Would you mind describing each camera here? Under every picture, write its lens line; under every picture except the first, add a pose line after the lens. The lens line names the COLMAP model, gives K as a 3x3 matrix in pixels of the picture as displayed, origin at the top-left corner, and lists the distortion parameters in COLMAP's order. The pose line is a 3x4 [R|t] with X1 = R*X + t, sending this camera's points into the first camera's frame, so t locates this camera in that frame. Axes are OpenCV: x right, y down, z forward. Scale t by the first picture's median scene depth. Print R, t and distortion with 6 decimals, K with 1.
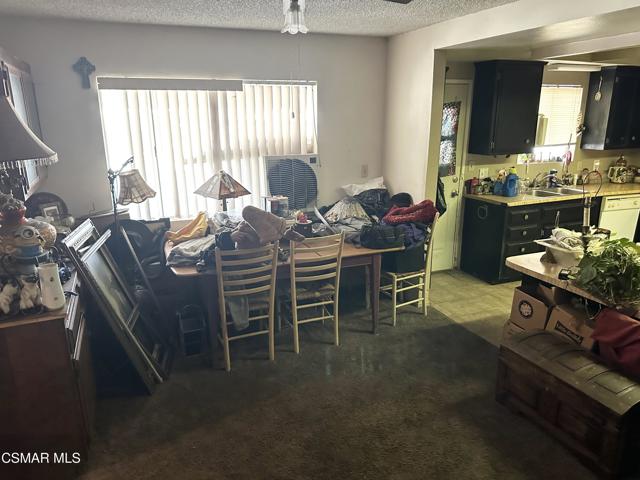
lens RADIAL K [[457.4, 0, 321.7], [0, 457.4, 237.6], [0, 0, 1]] dist [0.021659, -0.042120]
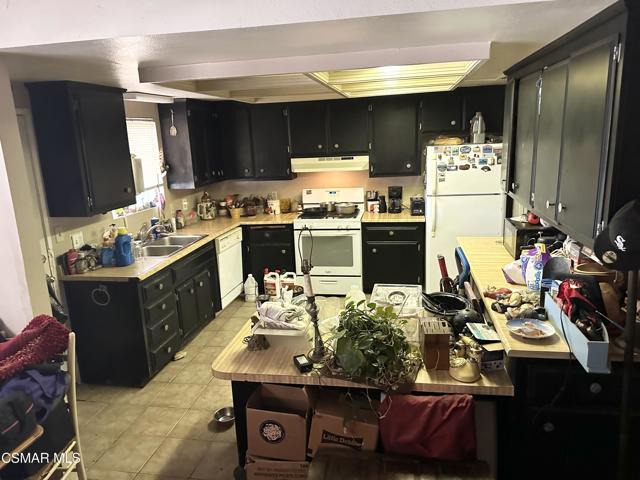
lens RADIAL K [[457.4, 0, 321.7], [0, 457.4, 237.6], [0, 0, 1]] dist [0.021659, -0.042120]
pose [[0.548530, -0.201022, 0.811607, -0.012154], [0.259462, 0.963675, 0.063327, -0.094568], [-0.794855, 0.175844, 0.580762, 0.301087]]
